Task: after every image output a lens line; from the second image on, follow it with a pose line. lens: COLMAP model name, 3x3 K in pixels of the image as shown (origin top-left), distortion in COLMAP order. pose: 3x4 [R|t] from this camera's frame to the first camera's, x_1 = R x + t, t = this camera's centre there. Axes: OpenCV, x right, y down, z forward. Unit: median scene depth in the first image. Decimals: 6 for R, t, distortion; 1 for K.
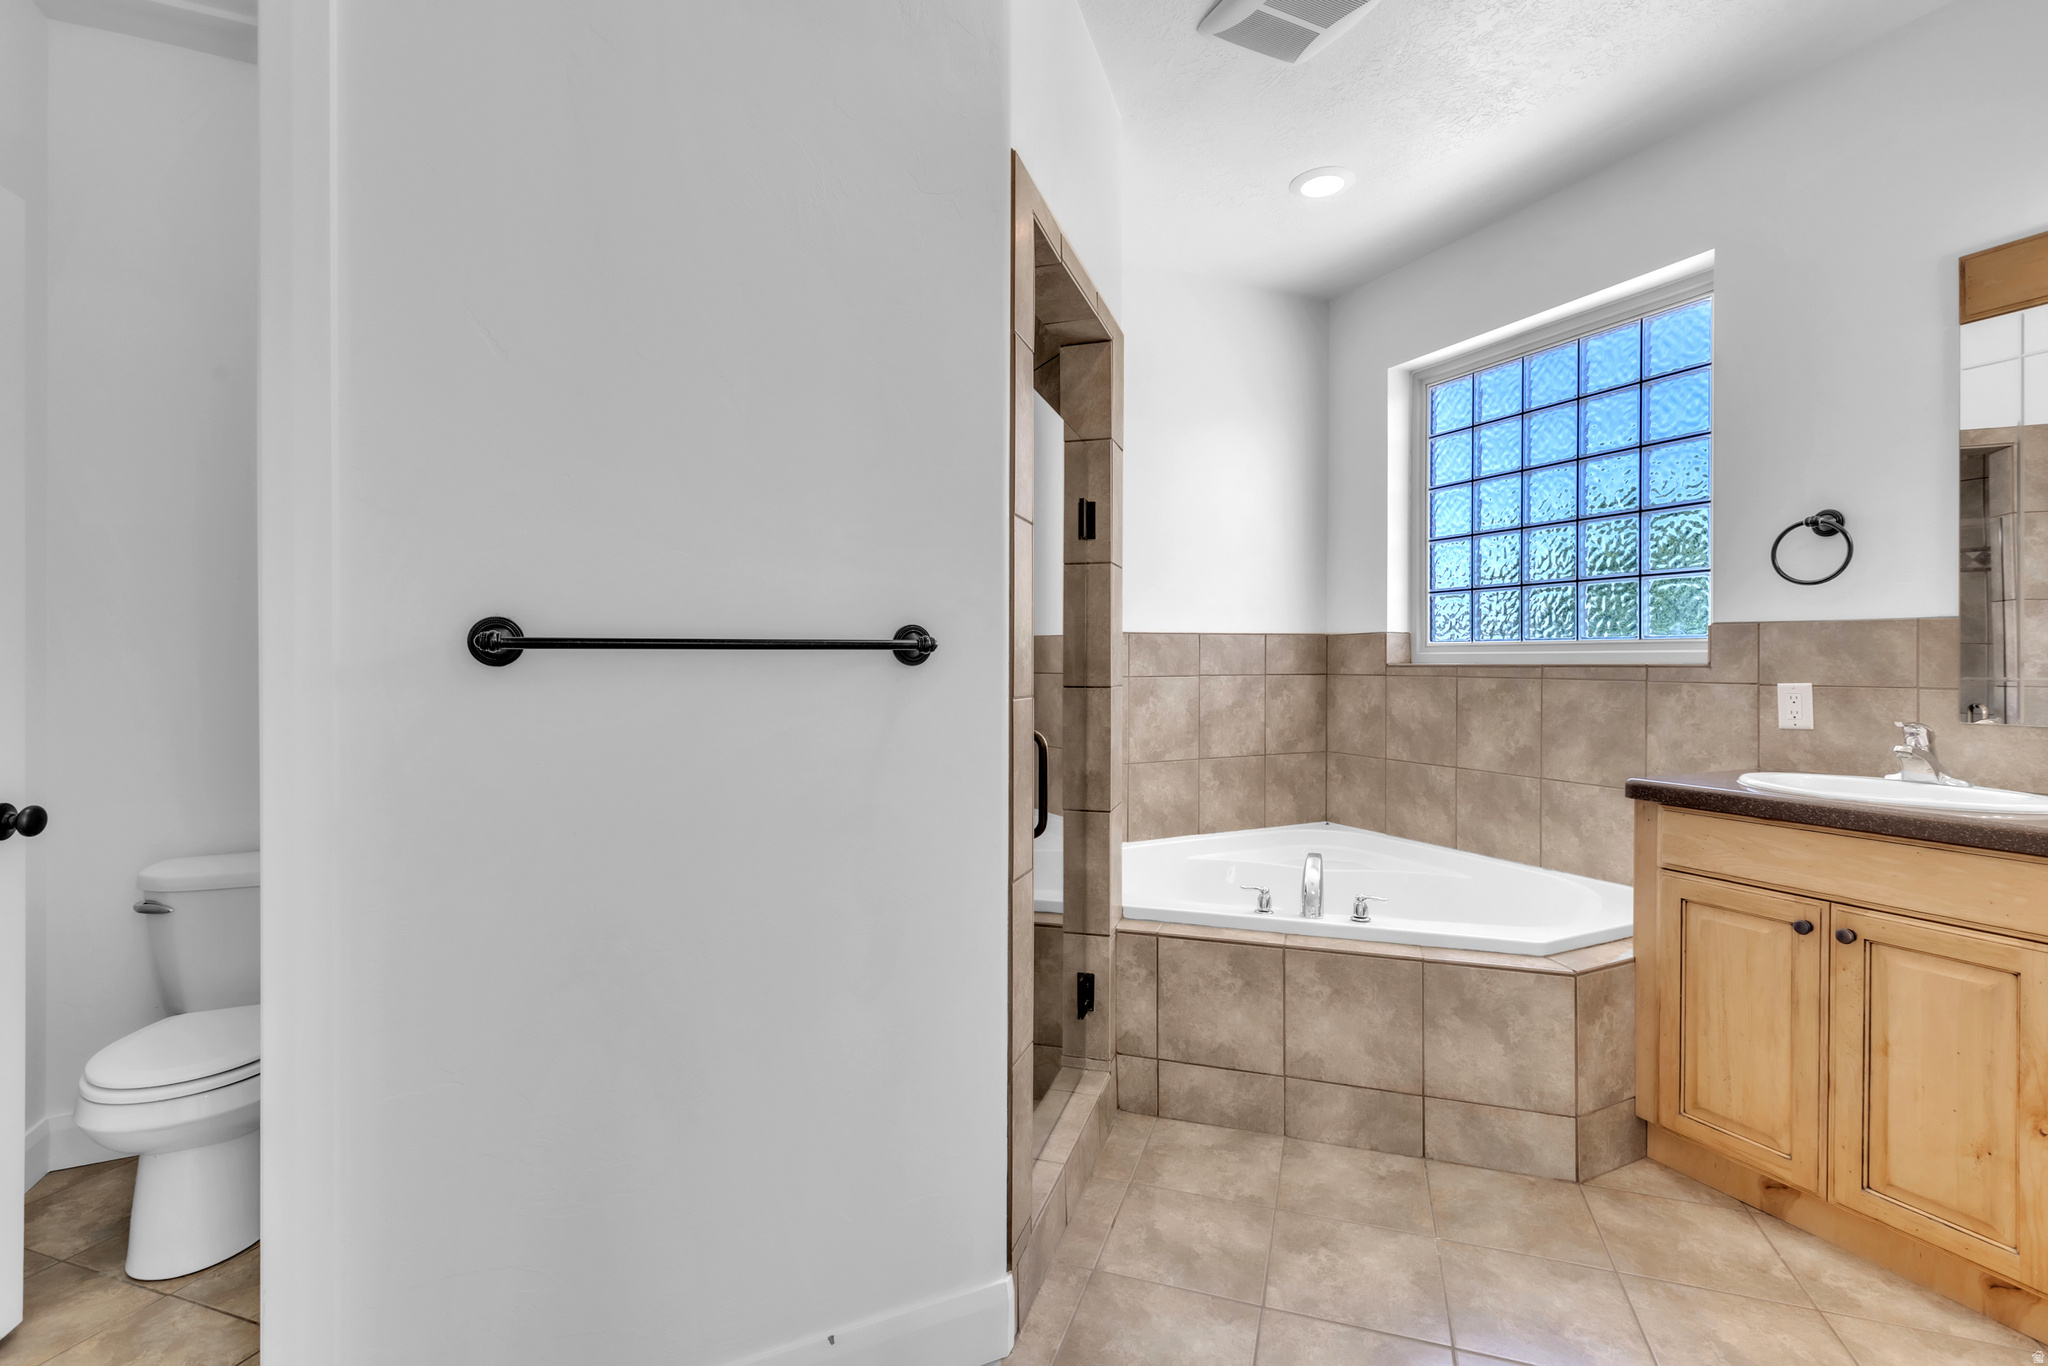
lens RADIAL K [[931.6, 0, 1029.5], [0, 931.6, 667.6], [0, 0, 1]] dist [0.006094, -0.001714]
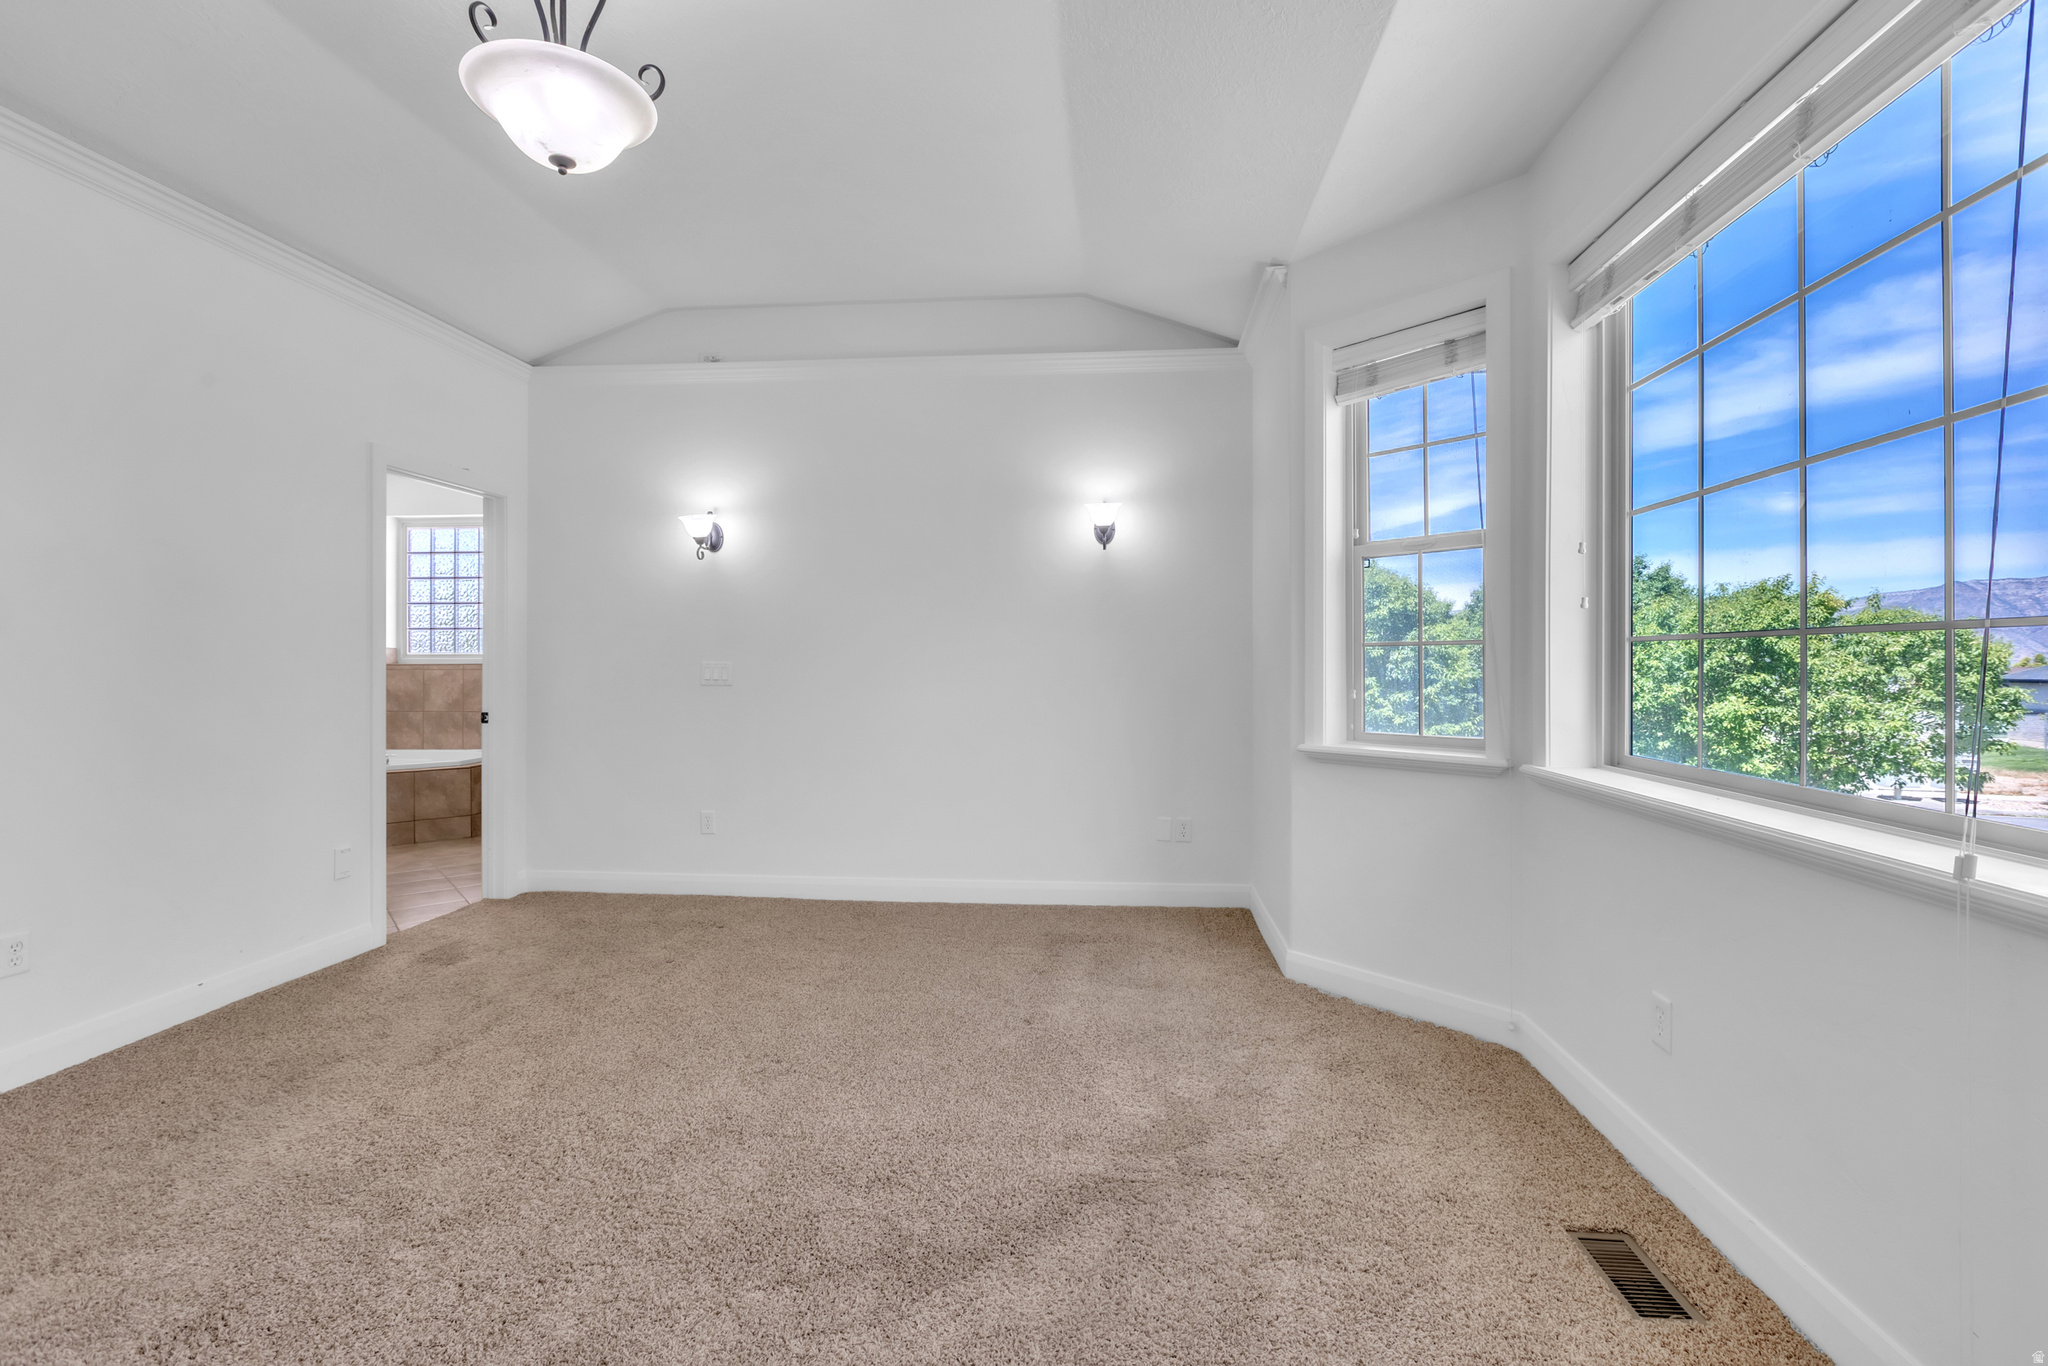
lens RADIAL K [[931.6, 0, 1030.4], [0, 931.6, 670.5], [0, 0, 1]] dist [0.006094, -0.001714]
pose [[0.520062, 0.001471, 0.854127, -0.652577], [0.004636, 0.999979, -0.004544, 0.028688], [-0.854116, 0.006323, 0.520044, -1.314383]]
